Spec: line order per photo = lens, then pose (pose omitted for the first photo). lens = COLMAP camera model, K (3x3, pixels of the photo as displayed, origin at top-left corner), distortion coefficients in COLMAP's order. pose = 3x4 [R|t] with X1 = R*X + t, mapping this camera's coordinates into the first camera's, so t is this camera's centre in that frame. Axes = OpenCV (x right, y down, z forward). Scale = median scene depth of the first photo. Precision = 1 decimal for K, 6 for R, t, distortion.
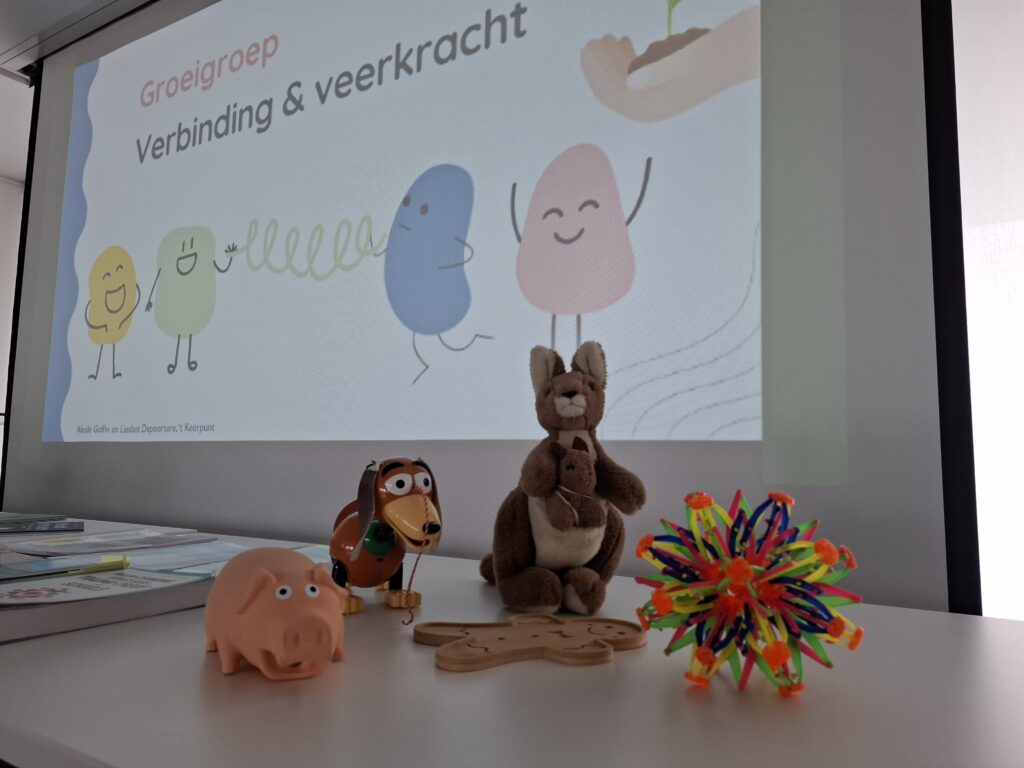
lens RADIAL K [[745.1, 0, 512.0], [0, 745.1, 384.0], [0, 0, 1]] dist [0.117491, -0.206768]
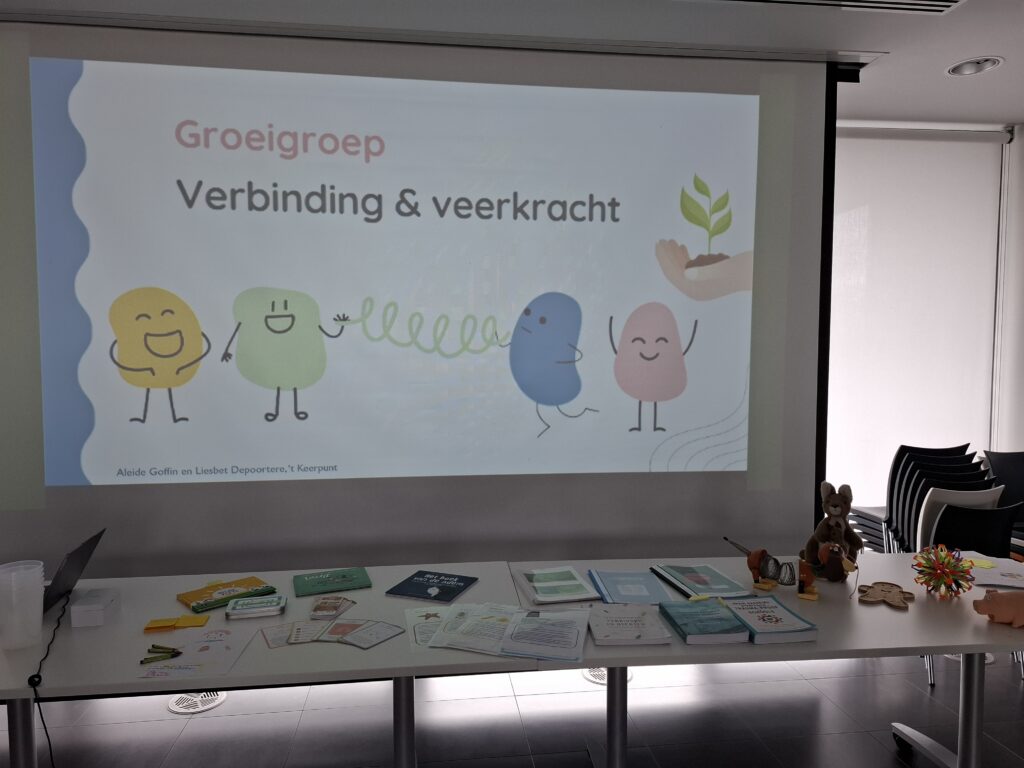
lens RADIAL K [[745.1, 0, 512.0], [0, 745.1, 384.0], [0, 0, 1]] dist [0.117491, -0.206768]
pose [[0.757805, -0.052924, 0.650331, -1.078054], [-0.063955, 0.985881, 0.154755, -0.316993], [-0.649339, -0.158866, 0.743721, -0.078527]]
